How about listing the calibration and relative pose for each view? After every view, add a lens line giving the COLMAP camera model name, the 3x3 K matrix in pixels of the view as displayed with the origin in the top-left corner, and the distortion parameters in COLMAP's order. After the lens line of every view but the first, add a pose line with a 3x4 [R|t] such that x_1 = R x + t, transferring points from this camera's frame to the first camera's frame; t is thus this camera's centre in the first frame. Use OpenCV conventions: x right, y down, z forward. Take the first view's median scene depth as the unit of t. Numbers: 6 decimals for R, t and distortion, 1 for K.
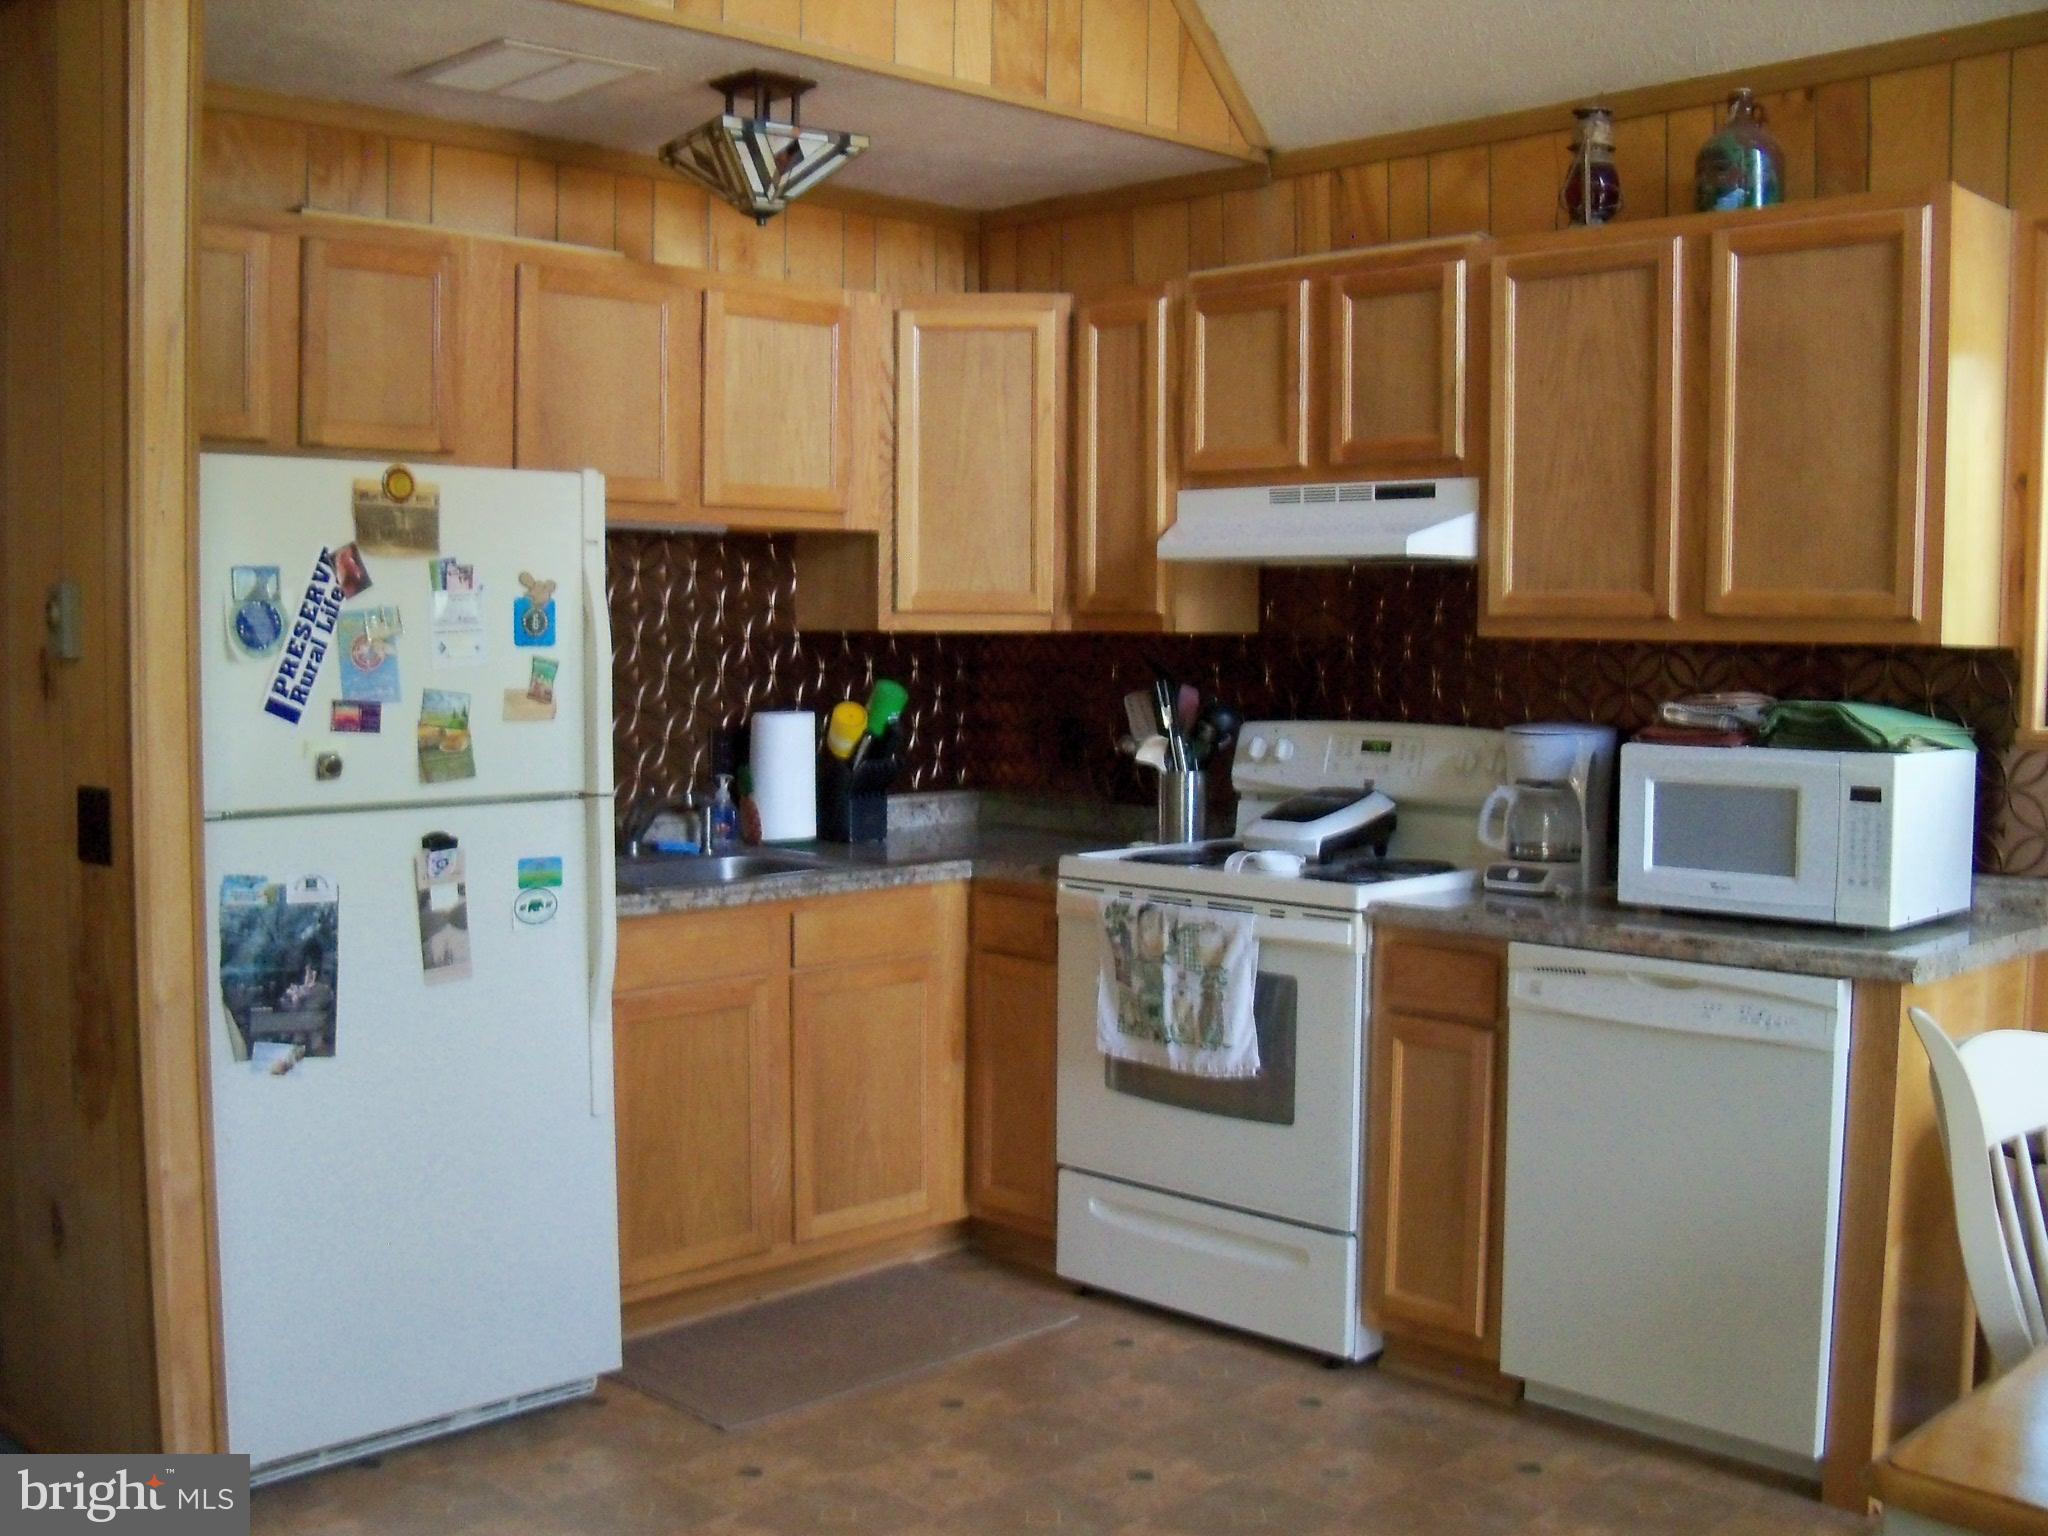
lens RADIAL K [[2115.2, 0, 1024.0], [0, 2115.2, 768.0], [0, 0, 1]] dist [-0.229236, 0.246860]
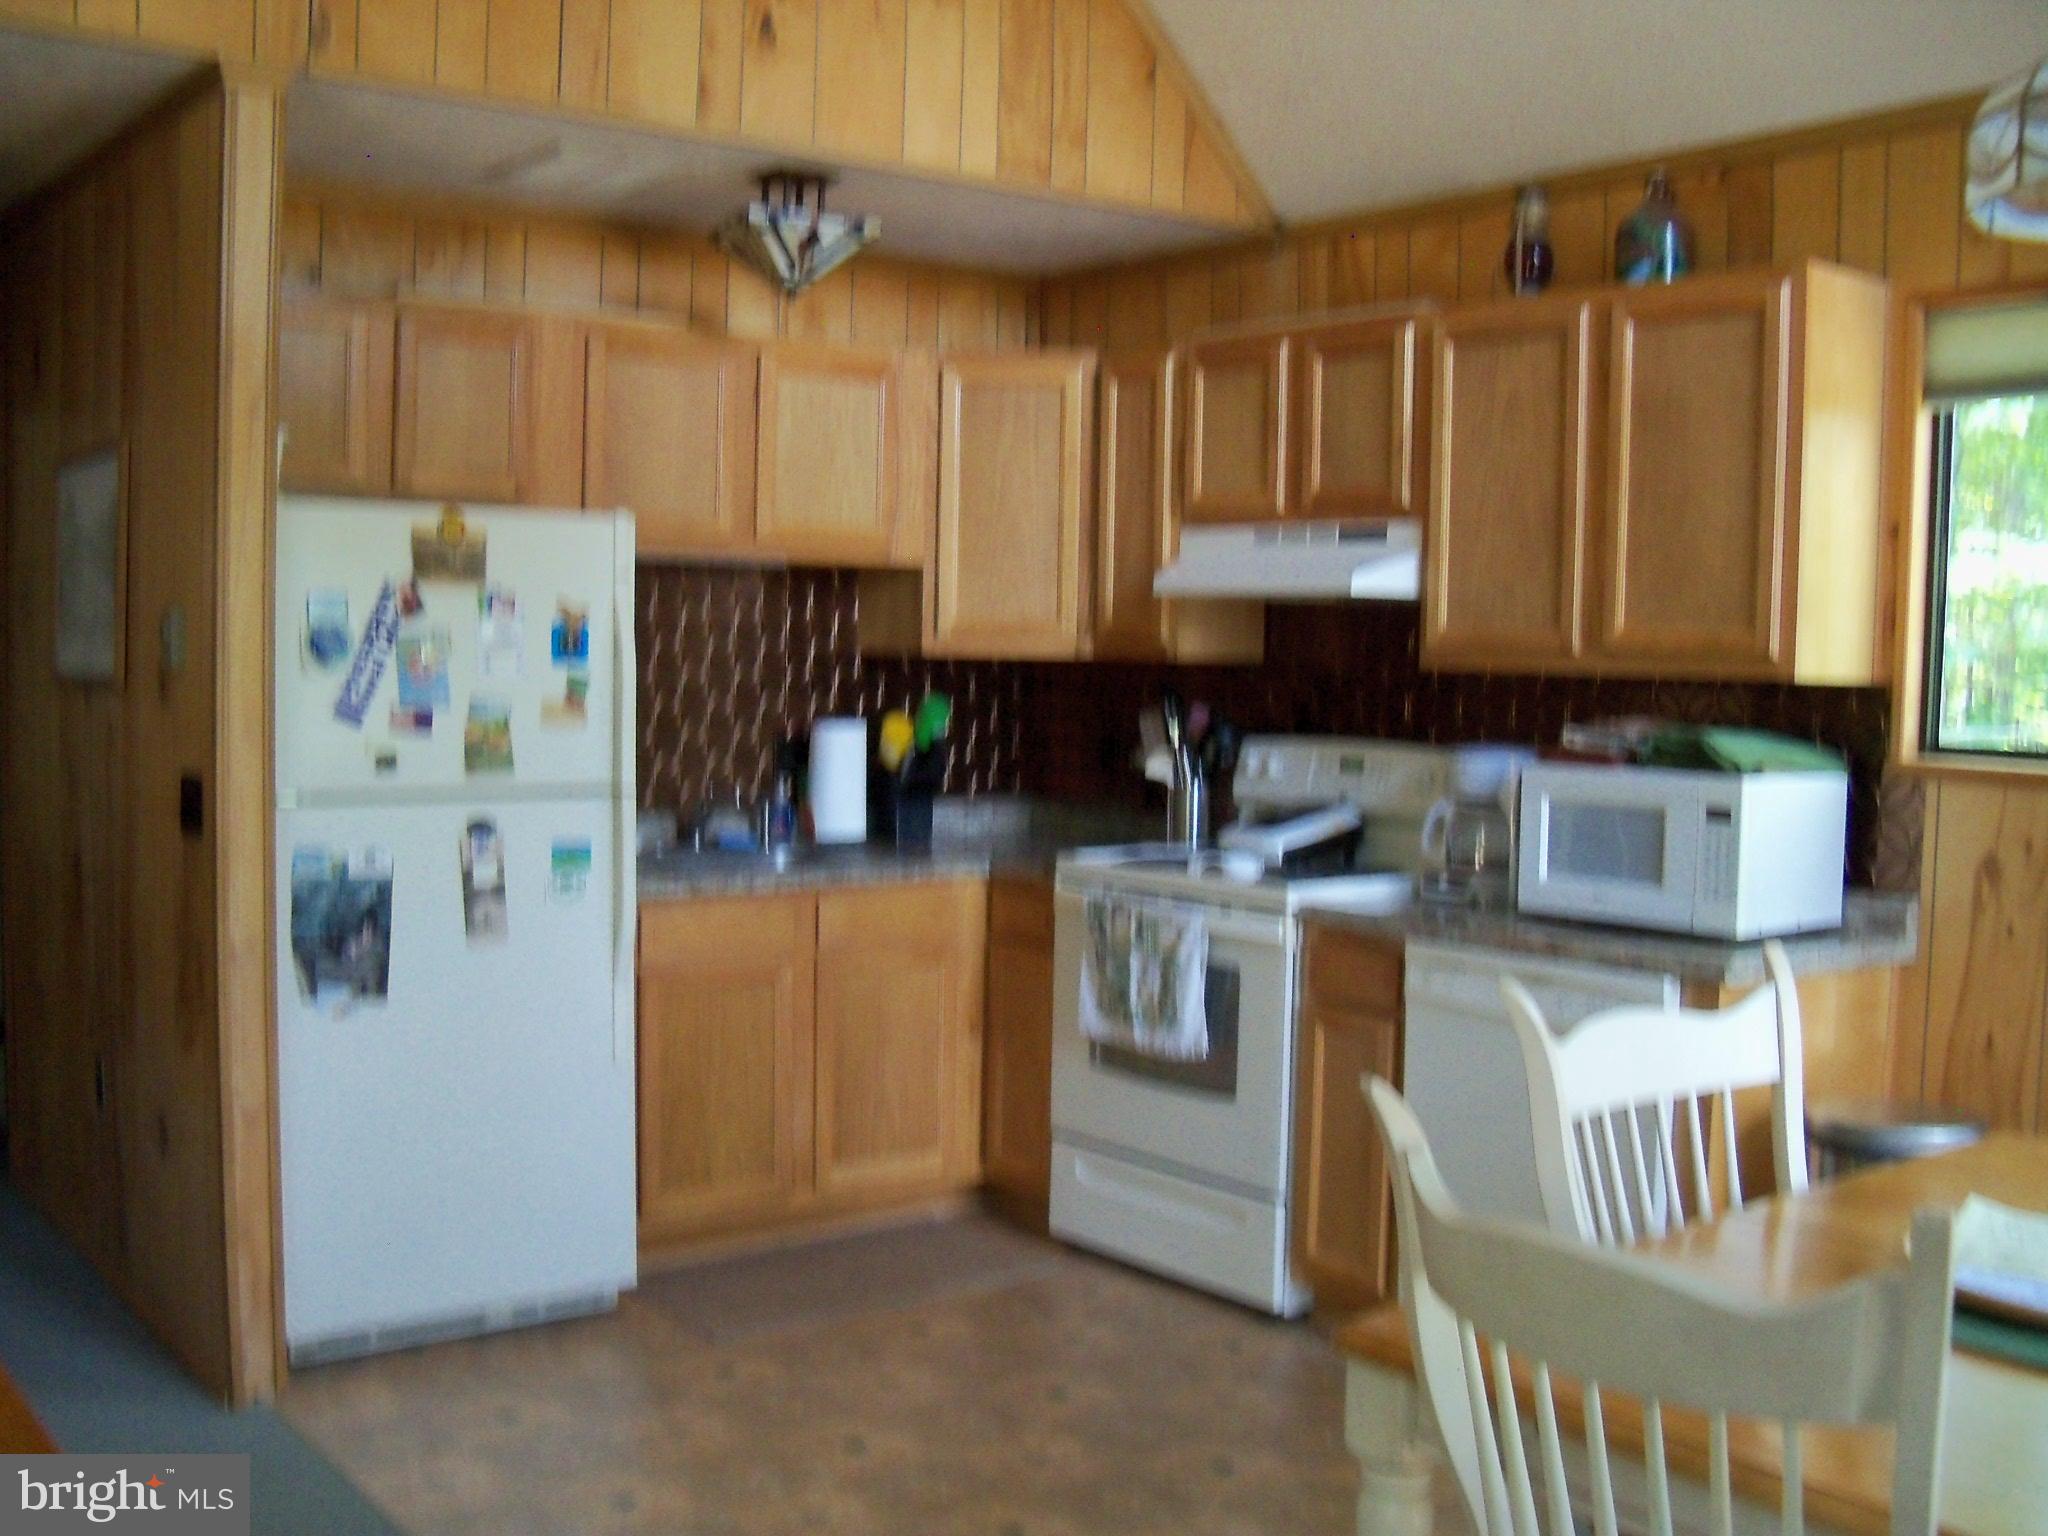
lens RADIAL K [[2115.2, 0, 1024.0], [0, 2115.2, 768.0], [0, 0, 1]] dist [-0.229236, 0.246860]
pose [[0.992479, 0.020603, -0.120665, 0.144582], [-0.021581, 0.999744, -0.006804, 0.003025], [0.120494, 0.009357, 0.992670, -0.127316]]
